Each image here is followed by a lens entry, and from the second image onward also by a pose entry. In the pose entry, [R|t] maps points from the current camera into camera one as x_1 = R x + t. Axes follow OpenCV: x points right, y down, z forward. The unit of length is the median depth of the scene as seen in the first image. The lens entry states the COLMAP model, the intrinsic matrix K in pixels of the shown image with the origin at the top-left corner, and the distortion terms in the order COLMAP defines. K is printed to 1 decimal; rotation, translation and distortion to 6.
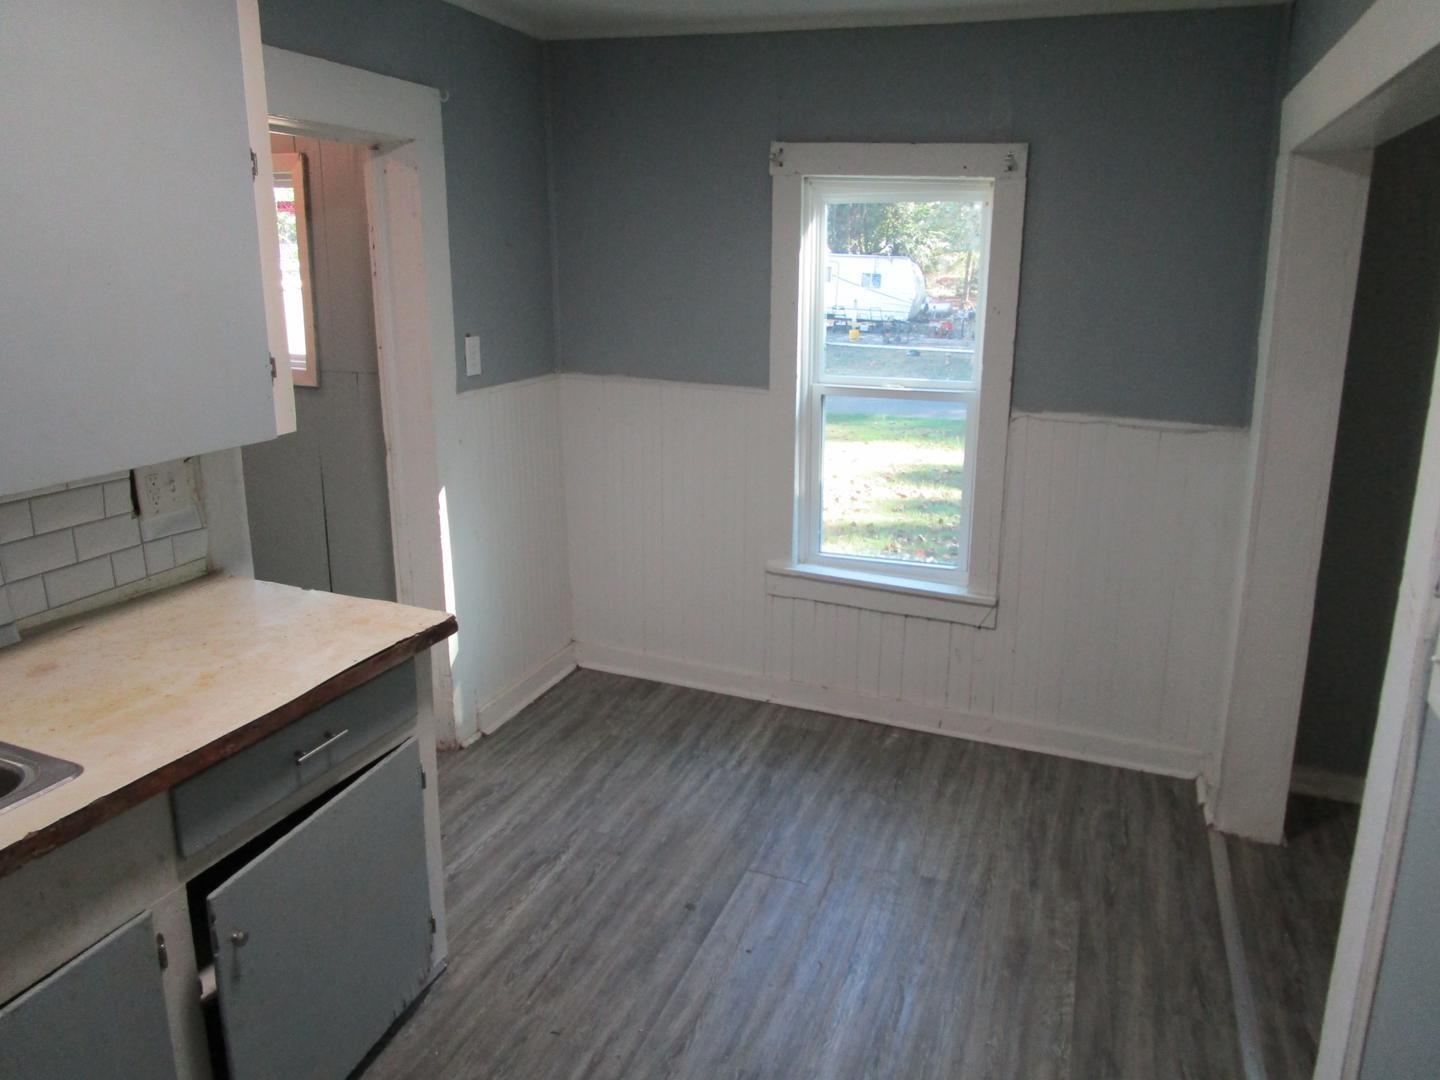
lens RADIAL K [[1042.2, 0, 720.0], [0, 1042.2, 540.0], [0, 0, 1]] dist [-0.004477, -0.003075]
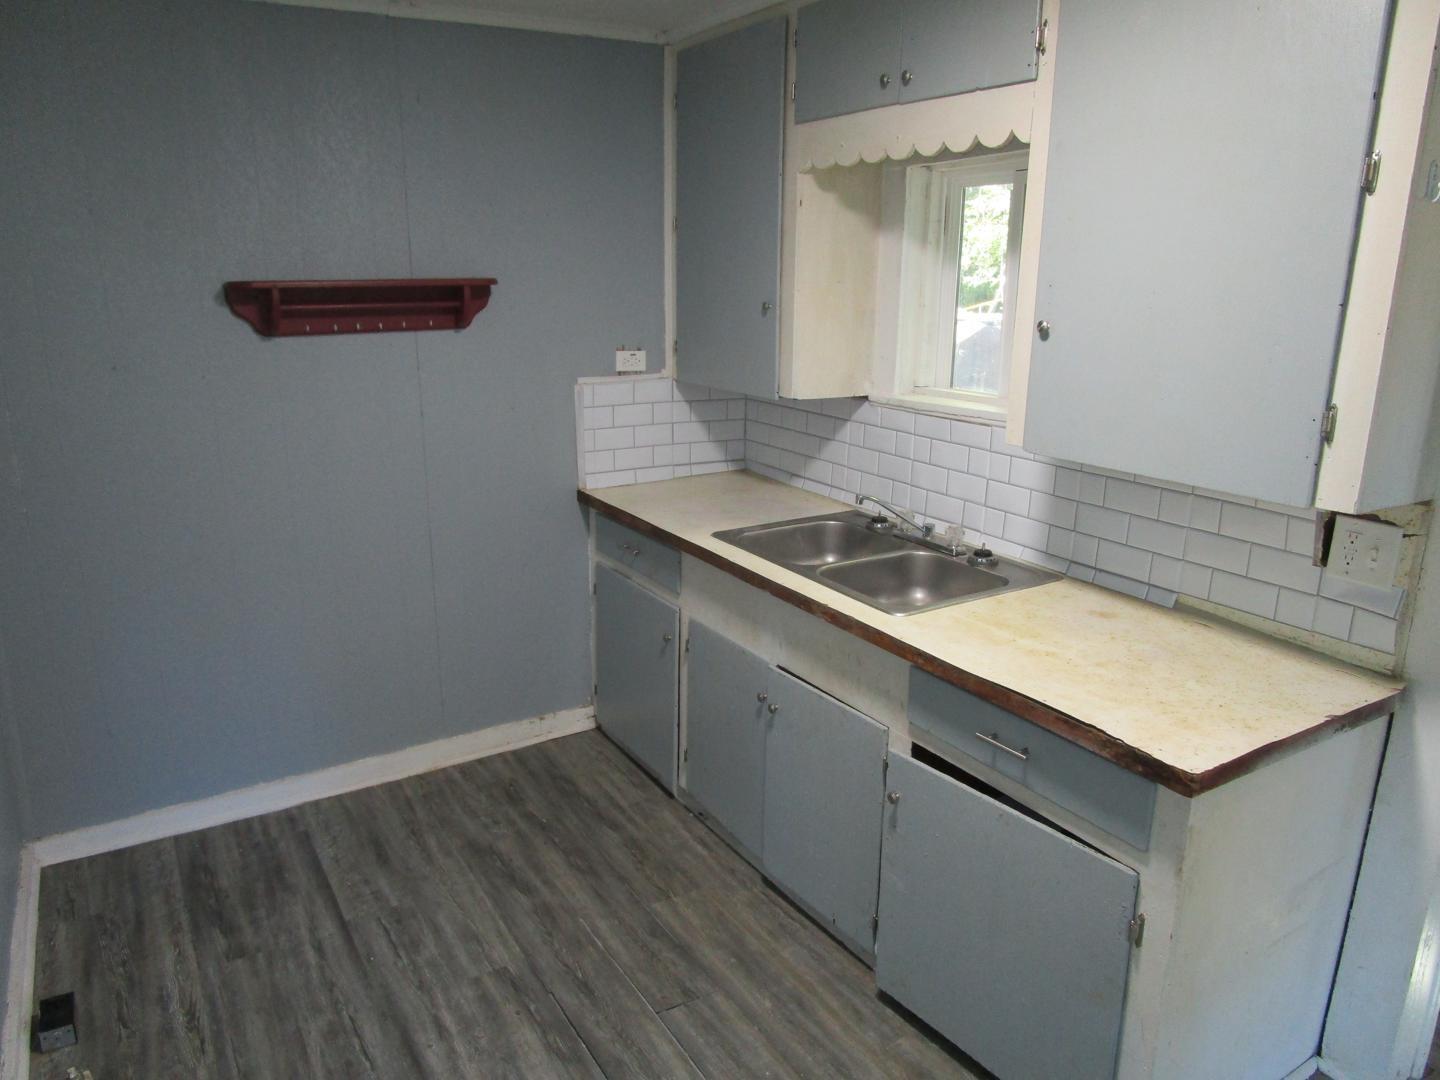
lens RADIAL K [[1042.2, 0, 720.0], [0, 1042.2, 540.0], [0, 0, 1]] dist [-0.004477, -0.003075]
pose [[-0.605687, 0.185299, -0.773827, 0.538675], [-0.230600, 0.889895, 0.393587, -0.319489], [0.761556, 0.416834, -0.496268, 1.165586]]
